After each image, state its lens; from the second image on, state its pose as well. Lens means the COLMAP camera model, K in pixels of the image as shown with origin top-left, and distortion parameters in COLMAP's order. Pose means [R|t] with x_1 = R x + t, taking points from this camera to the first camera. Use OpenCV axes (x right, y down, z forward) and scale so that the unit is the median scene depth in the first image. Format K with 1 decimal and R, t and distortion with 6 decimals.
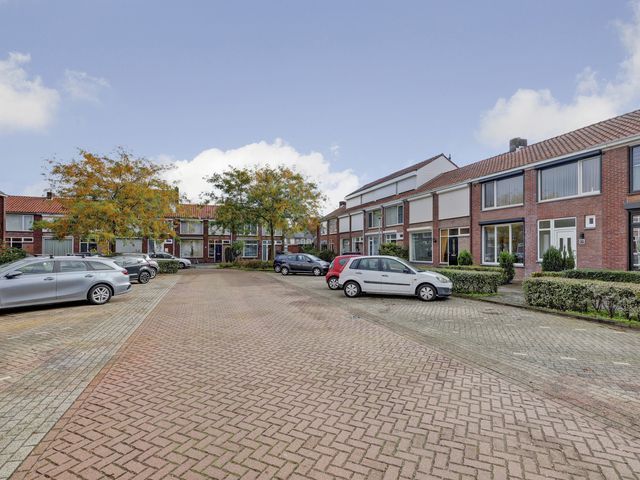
lens RADIAL K [[326.4, 0, 320.0], [0, 326.4, 240.0], [0, 0, 1]] dist [-0.000773, 0.000086]
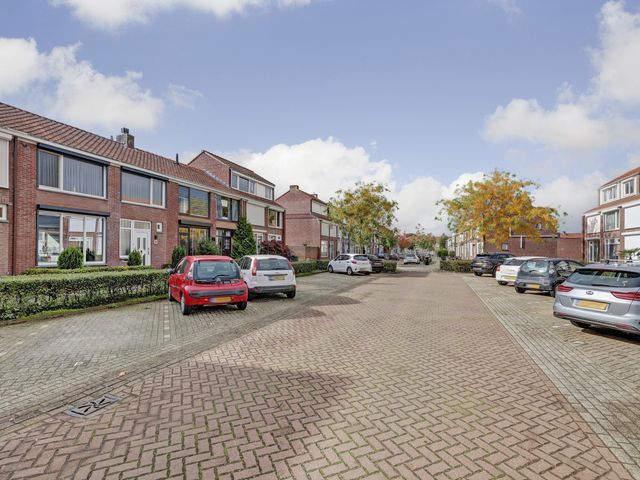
lens RADIAL K [[293.5, 0, 321.0], [0, 293.5, 252.7], [0, 0, 1]] dist [-0.000582, 0.000029]
pose [[-0.747935, -0.014962, 0.663603, -0.399594], [-0.039528, 0.998976, -0.022027, 0.040235], [-0.662594, -0.042705, -0.747760, 1.170052]]
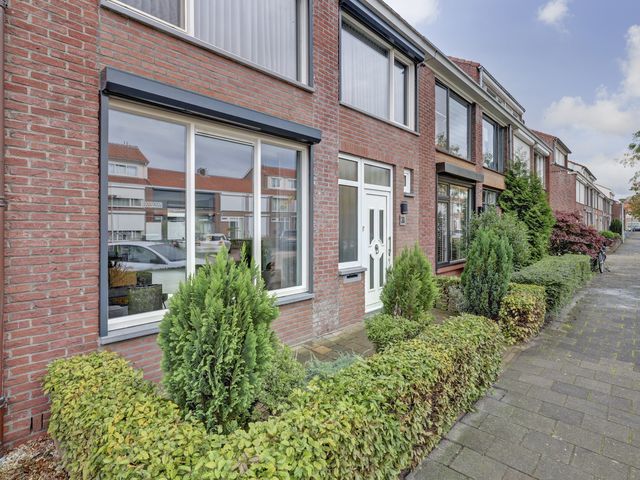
lens RADIAL K [[324.0, 0, 319.4], [0, 324.0, 229.6], [0, 0, 1]] dist [-0.000271, -0.000249]
pose [[-0.418663, -0.012328, 0.908058, 0.333728], [-0.034115, 0.999416, -0.002161, 0.020471], [-0.907501, -0.031883, -0.418839, 1.066759]]
